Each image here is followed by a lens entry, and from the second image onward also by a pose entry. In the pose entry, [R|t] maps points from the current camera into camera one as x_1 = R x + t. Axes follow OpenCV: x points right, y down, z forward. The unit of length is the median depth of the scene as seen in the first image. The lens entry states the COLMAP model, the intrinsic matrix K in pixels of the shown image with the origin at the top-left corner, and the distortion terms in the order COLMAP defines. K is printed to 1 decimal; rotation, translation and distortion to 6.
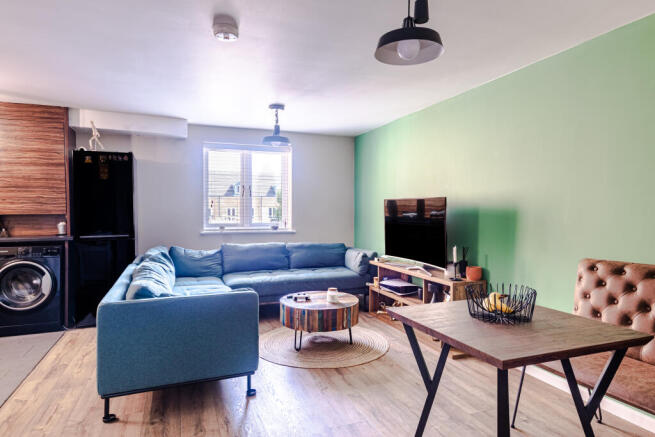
lens RADIAL K [[407.1, 0, 332.5], [0, 407.1, 218.0], [0, 0, 1]] dist [0.026818, 0.000874]
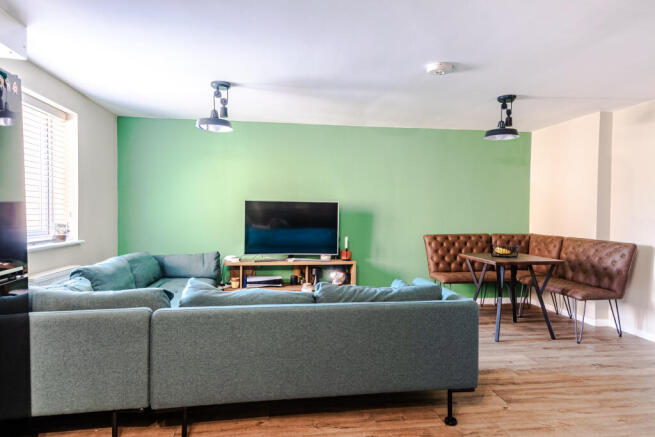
lens RADIAL K [[407.1, 0, 332.5], [0, 407.1, 218.0], [0, 0, 1]] dist [0.026818, 0.000874]
pose [[0.200869, -0.020937, 0.979394, -0.864858], [0.013587, 0.999735, 0.018585, -0.016567], [-0.979524, 0.009574, 0.201100, 0.601226]]
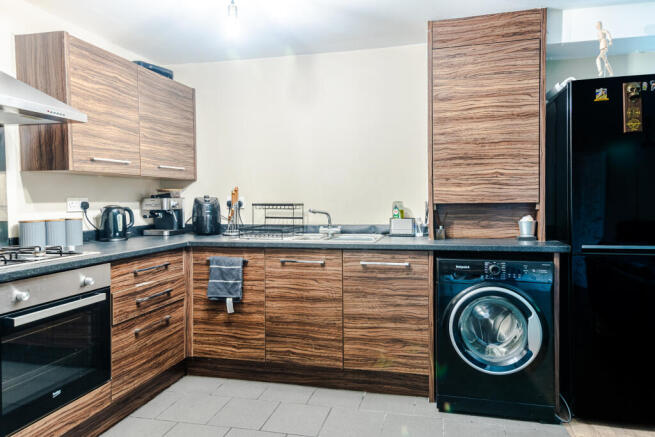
lens RADIAL K [[417.5, 0, 350.7], [0, 417.5, 208.1], [0, 0, 1]] dist [0.030567, 0.000868]
pose [[0.835009, 0.006106, -0.550202, -0.550780], [-0.003898, 0.999979, 0.005182, -0.004109], [0.550222, -0.002182, 0.835015, 0.385114]]
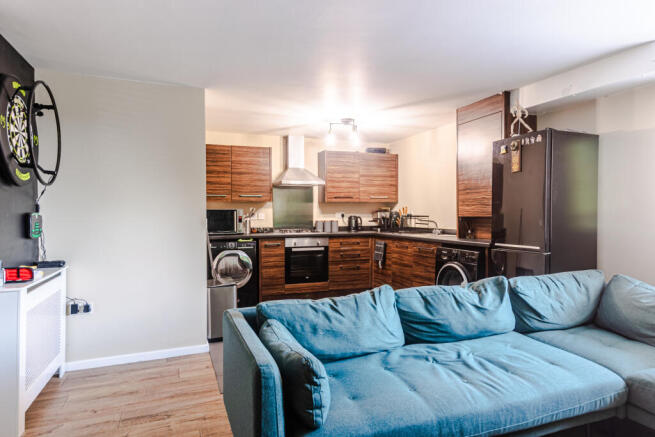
lens RADIAL K [[407.1, 0, 332.5], [0, 407.1, 218.0], [0, 0, 1]] dist [0.026818, 0.000874]
pose [[0.011649, 0.011720, -0.999863, 0.207604], [-0.018522, 0.999762, 0.011503, -0.009927], [0.999761, 0.018386, 0.011864, 0.640906]]
